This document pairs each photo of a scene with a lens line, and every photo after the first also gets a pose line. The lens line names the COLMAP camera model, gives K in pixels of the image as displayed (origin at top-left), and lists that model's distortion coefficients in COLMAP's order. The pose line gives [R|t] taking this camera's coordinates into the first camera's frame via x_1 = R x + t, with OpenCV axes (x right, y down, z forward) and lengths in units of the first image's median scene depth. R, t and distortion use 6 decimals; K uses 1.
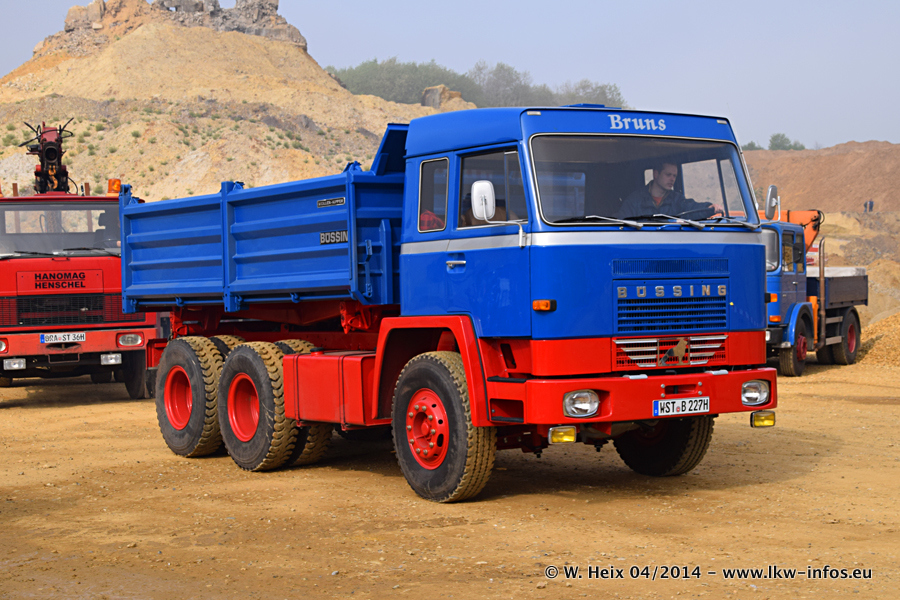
lens RADIAL K [[1571.4, 0, 454.9], [0, 1571.4, 297.6], [0, 0, 1]] dist [0.291905, 0.000000]
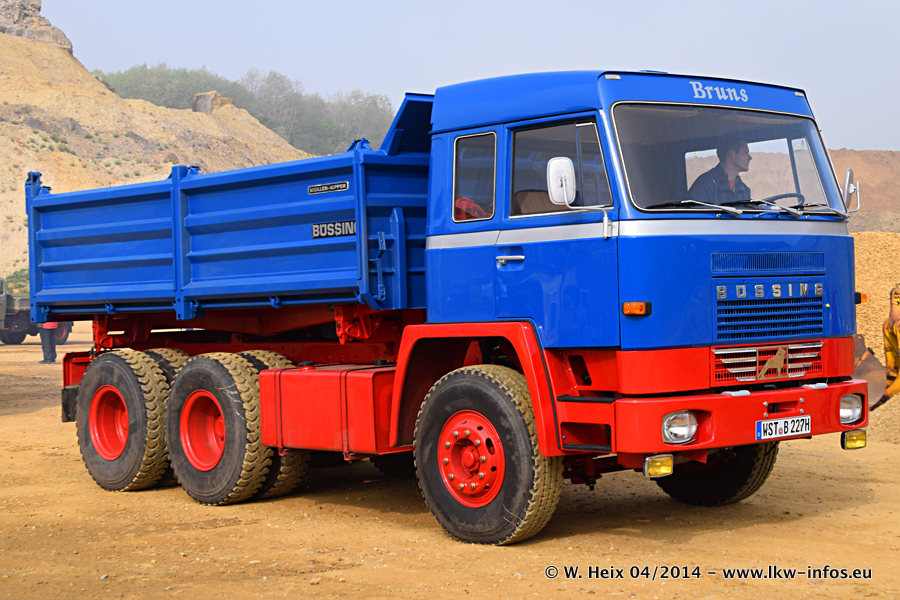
lens RADIAL K [[1520.5, 0, 445.4], [0, 1520.5, 295.6], [0, 0, 1]] dist [0.189974, 0.000000]
pose [[0.990521, -0.006056, 0.137228, -0.136755], [0.006780, 0.999965, -0.004811, 0.001197], [-0.137194, 0.005695, 0.990528, 0.200154]]
